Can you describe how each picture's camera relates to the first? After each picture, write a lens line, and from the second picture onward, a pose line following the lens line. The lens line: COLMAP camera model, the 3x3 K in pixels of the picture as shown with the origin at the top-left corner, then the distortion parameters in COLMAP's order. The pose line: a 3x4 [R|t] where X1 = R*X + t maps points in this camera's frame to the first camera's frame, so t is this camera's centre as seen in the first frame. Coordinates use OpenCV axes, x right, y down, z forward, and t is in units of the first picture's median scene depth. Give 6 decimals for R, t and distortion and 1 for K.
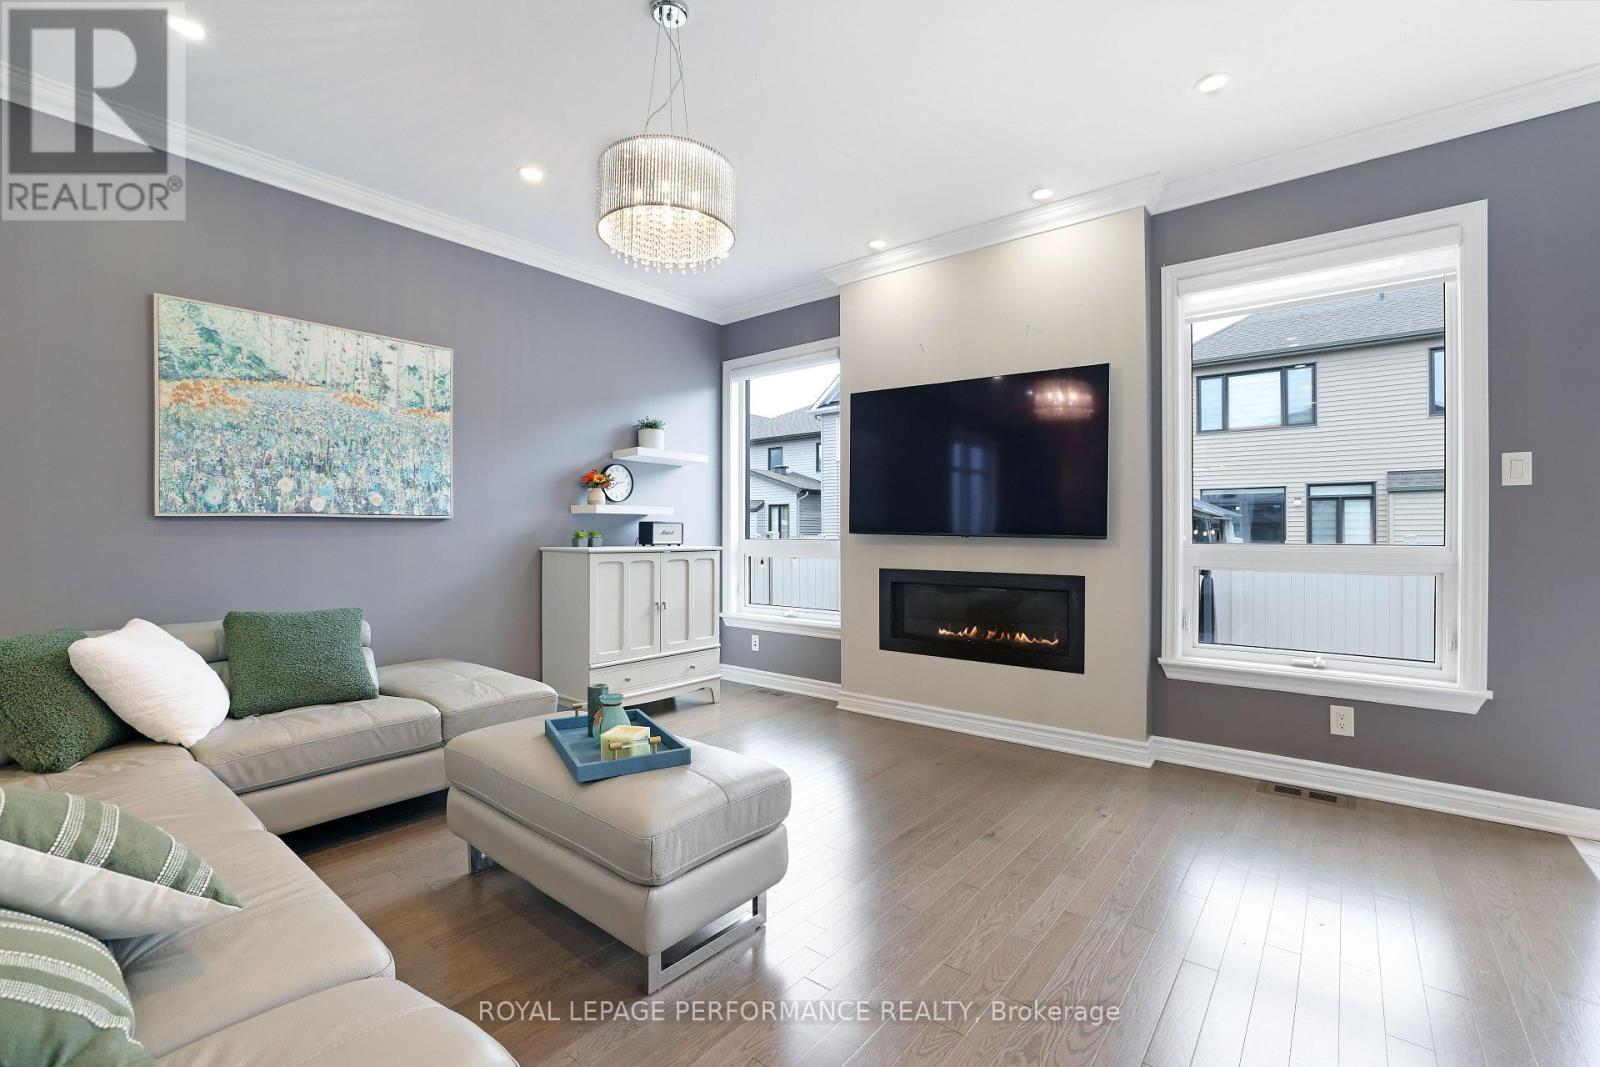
lens RADIAL K [[690.5, 0, 787.3], [0, 690.5, 533.5], [0, 0, 1]] dist [-0.030617, 0.007521]
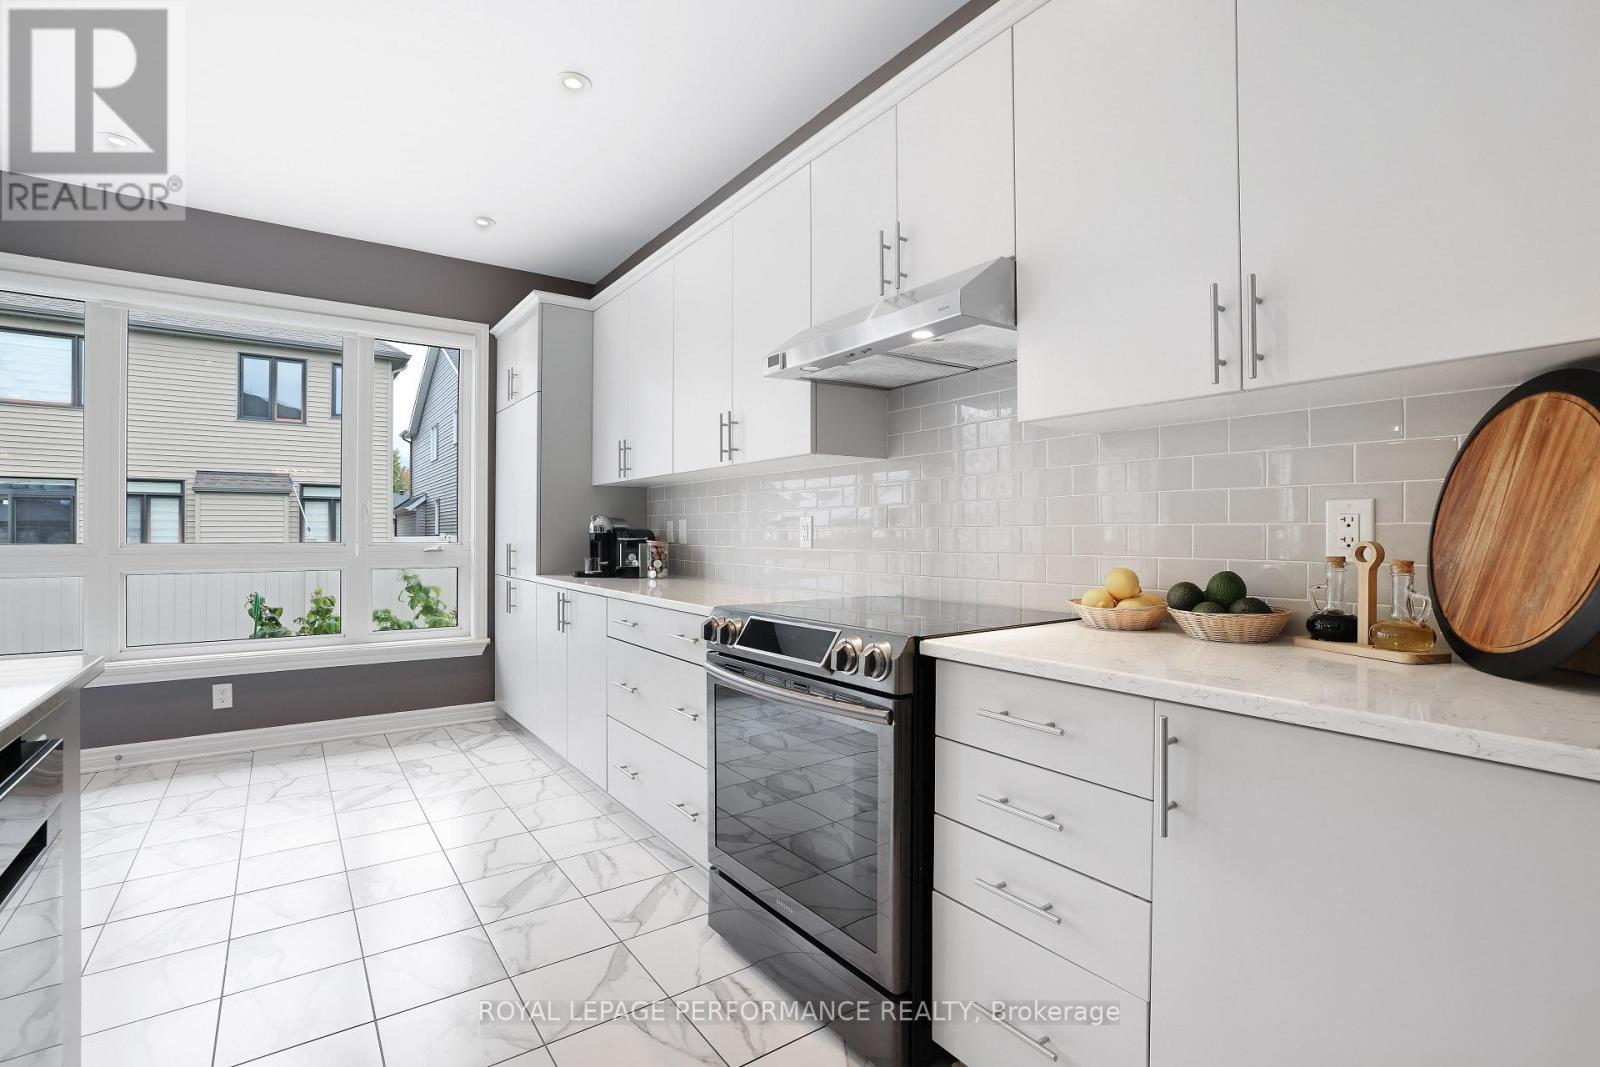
lens RADIAL K [[732.8, 0, 781.4], [0, 732.8, 530.9], [0, 0, 1]] dist [-0.022274, -0.000036]
pose [[0.271737, 0.005864, 0.962354, 0.563545], [-0.001863, 0.999983, -0.005567, -0.007273], [-0.962370, -0.000280, 0.271743, -0.324569]]
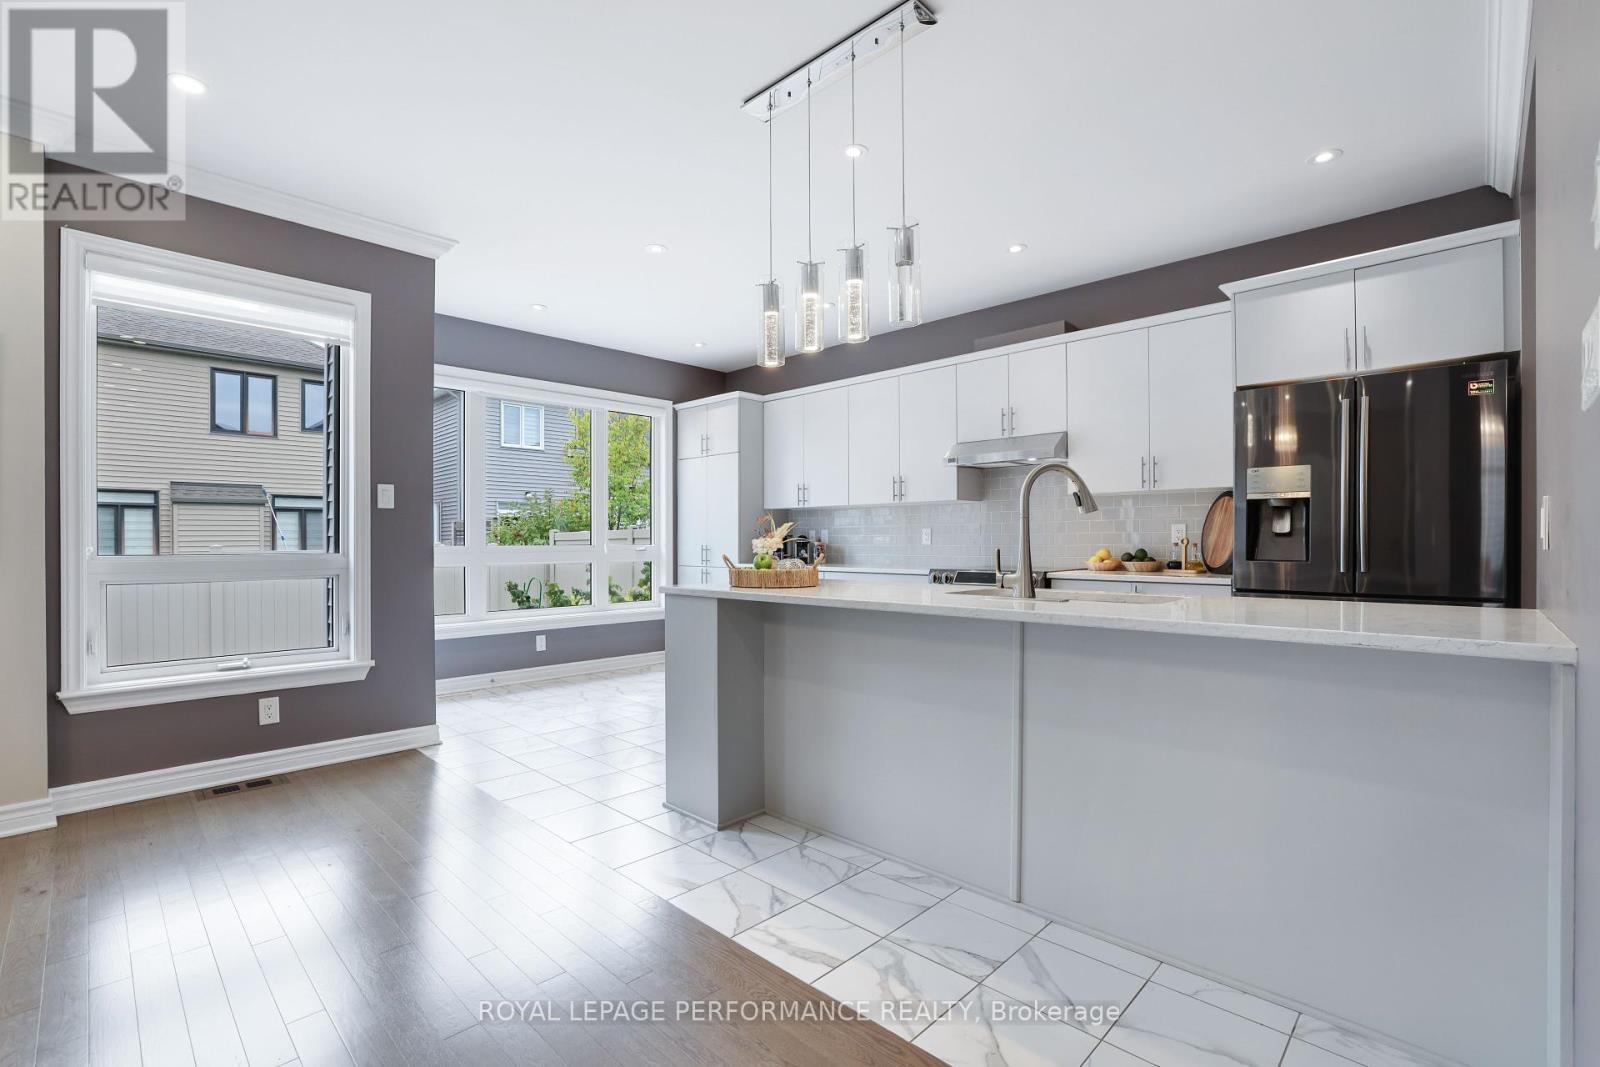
lens RADIAL K [[708.9, 0, 798.6], [0, 708.9, 548.0], [0, 0, 1]] dist [-0.025204, 0.000110]
pose [[0.080843, -0.008643, 0.996689, -0.209880], [0.003414, 0.999959, 0.008394, 0.000718], [-0.996721, 0.002724, 0.080869, 0.028949]]
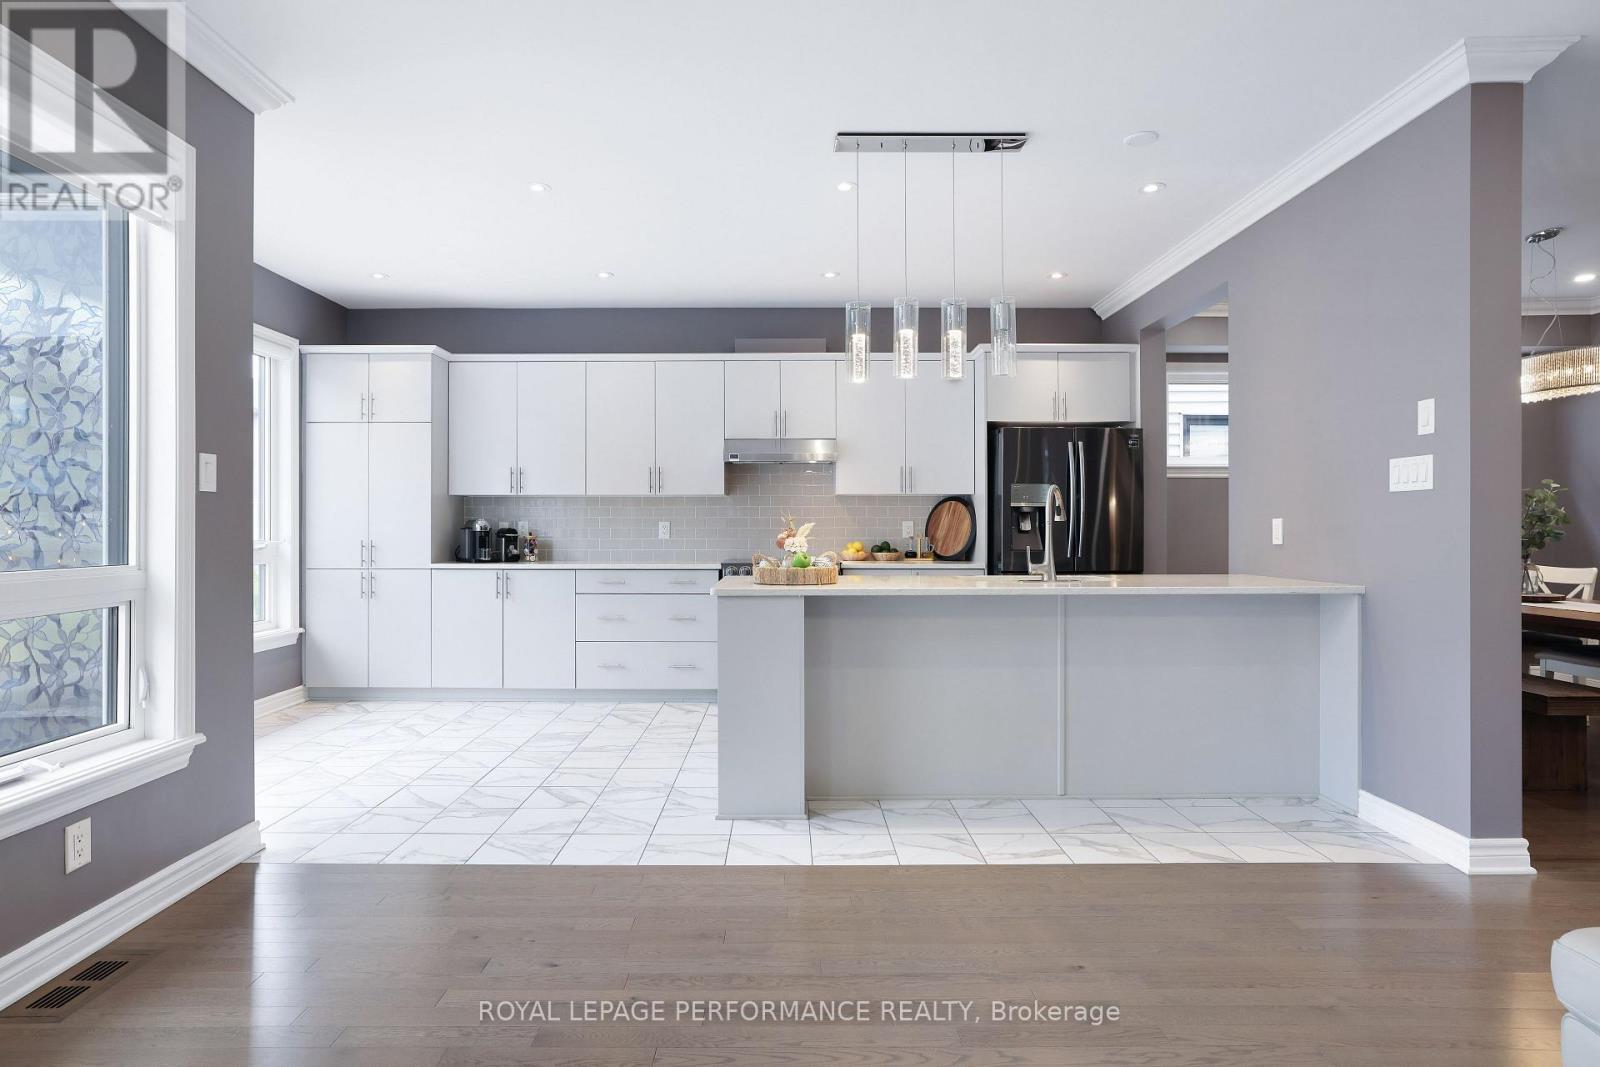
lens RADIAL K [[845.8, 0, 783.5], [0, 845.8, 527.4], [0, 0, 1]] dist [-0.002909, 0.003678]
pose [[-0.631911, 0.001470, 0.775040, -0.177239], [0.002909, 0.999996, 0.000475, -0.016412], [-0.775036, 0.002555, -0.631912, 0.810692]]
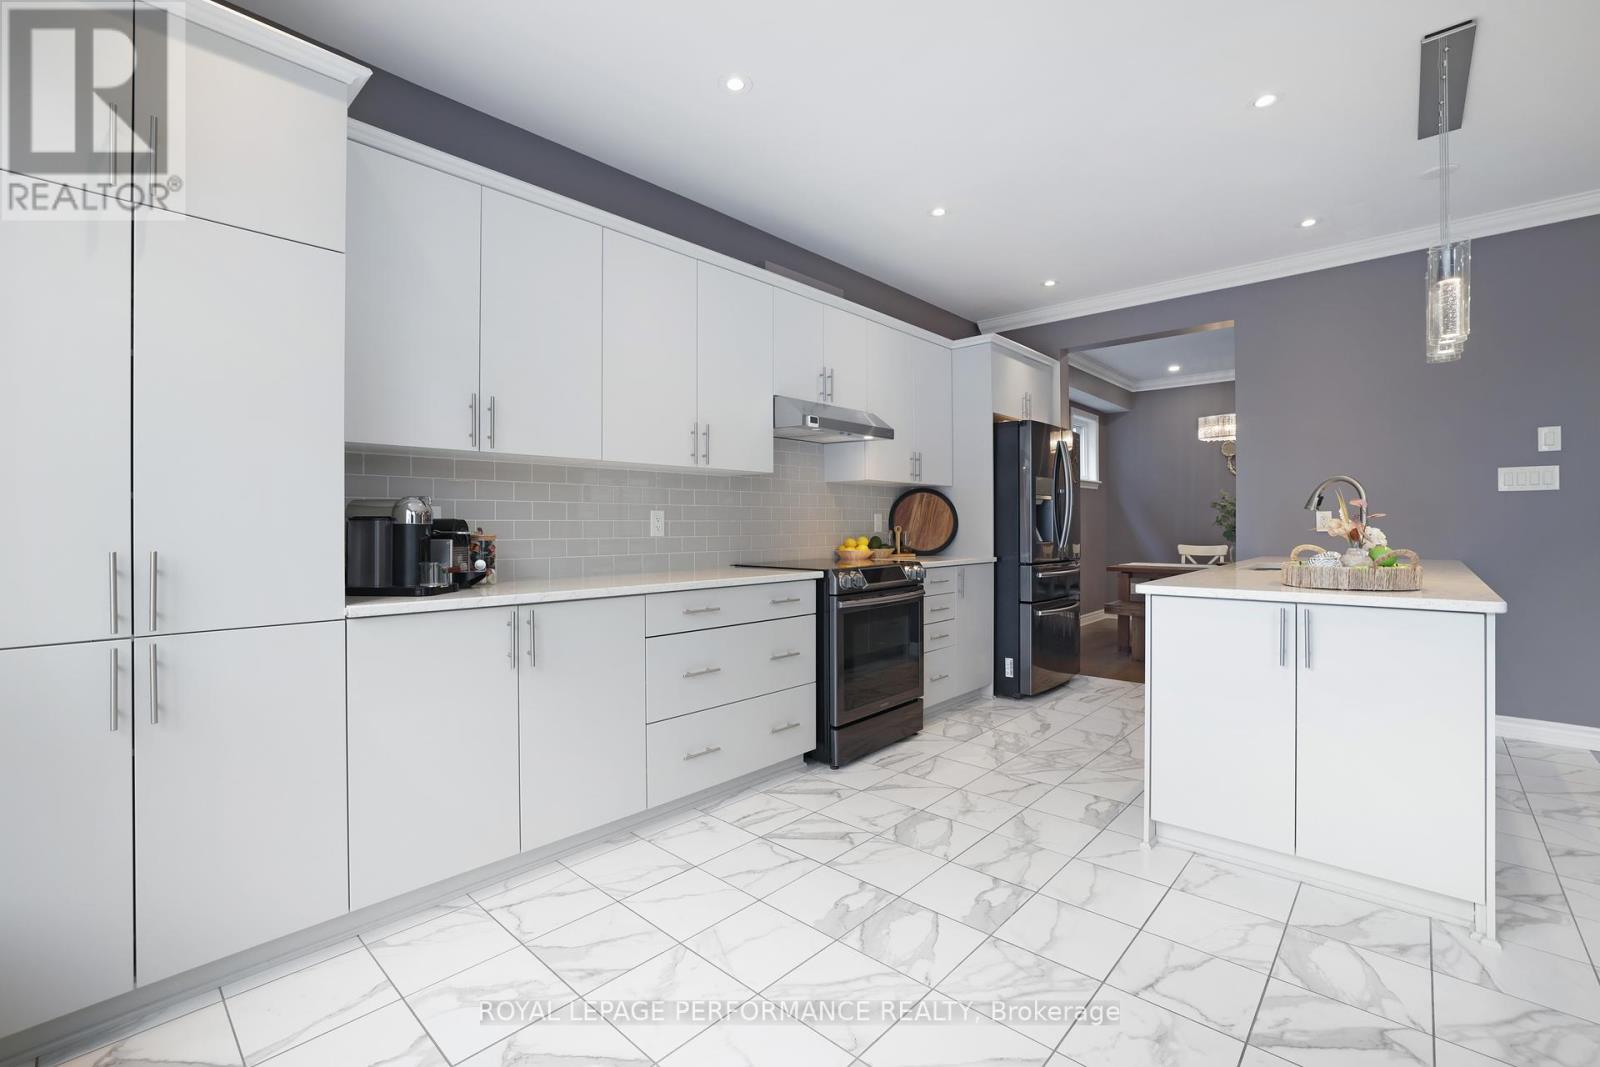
lens RADIAL K [[690.5, 0, 784.5], [0, 690.5, 521.5], [0, 0, 1]] dist [-0.030617, 0.007521]
pose [[-0.997310, 0.005314, 0.073110, 1.124708], [0.005134, 0.999983, -0.002649, -0.009799], [-0.073123, -0.002266, -0.997320, 0.809824]]
